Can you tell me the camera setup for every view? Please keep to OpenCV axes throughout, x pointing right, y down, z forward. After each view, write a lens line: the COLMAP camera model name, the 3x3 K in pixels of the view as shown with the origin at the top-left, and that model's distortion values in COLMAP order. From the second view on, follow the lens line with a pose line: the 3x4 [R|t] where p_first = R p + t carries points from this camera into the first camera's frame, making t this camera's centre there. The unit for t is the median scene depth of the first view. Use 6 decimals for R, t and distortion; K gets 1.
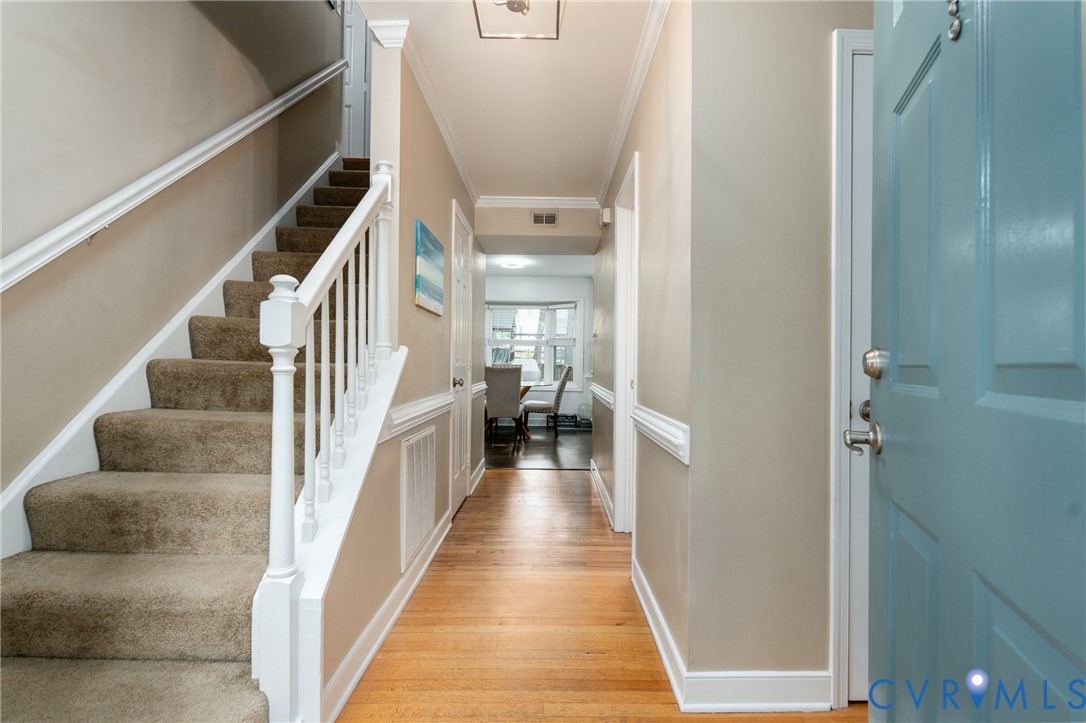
lens RADIAL K [[489.3, 0, 545.5], [0, 489.3, 356.6], [0, 0, 1]] dist [-0.000413, 0.000179]
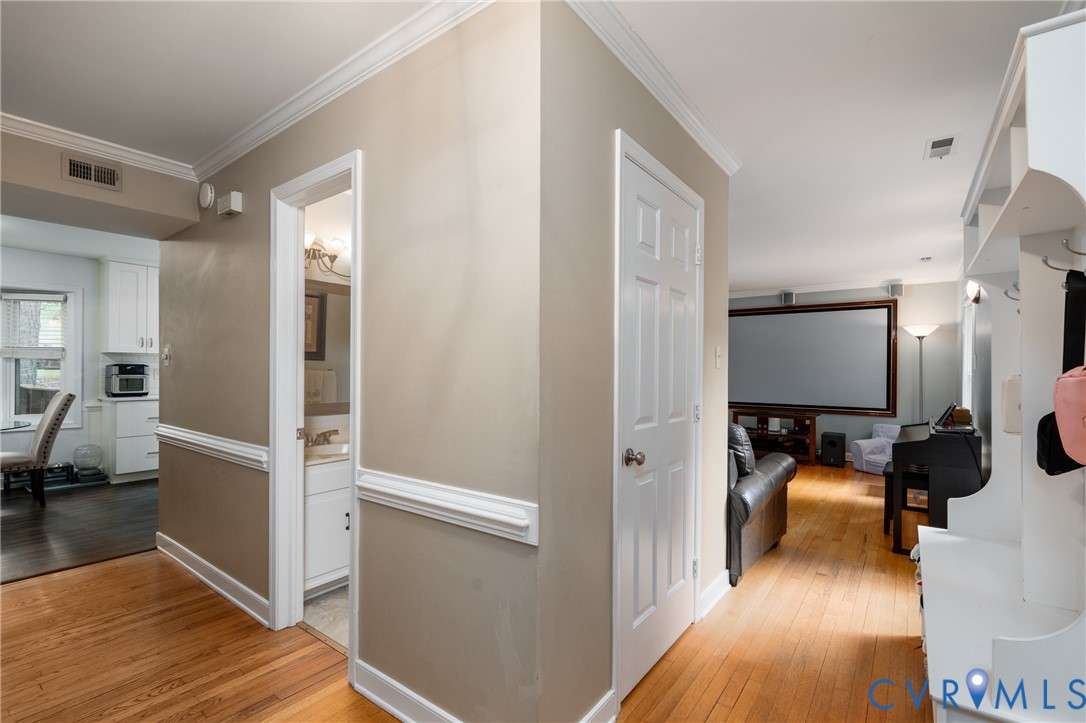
lens RADIAL K [[496.1, 0, 541.3], [0, 496.1, 367.7], [0, 0, 1]] dist [-0.001349, -0.000250]
pose [[0.600358, -0.009021, 0.799680, -0.164856], [-0.005774, 0.999861, 0.015613, -0.047352], [-0.799710, -0.013990, 0.600223, 0.163251]]
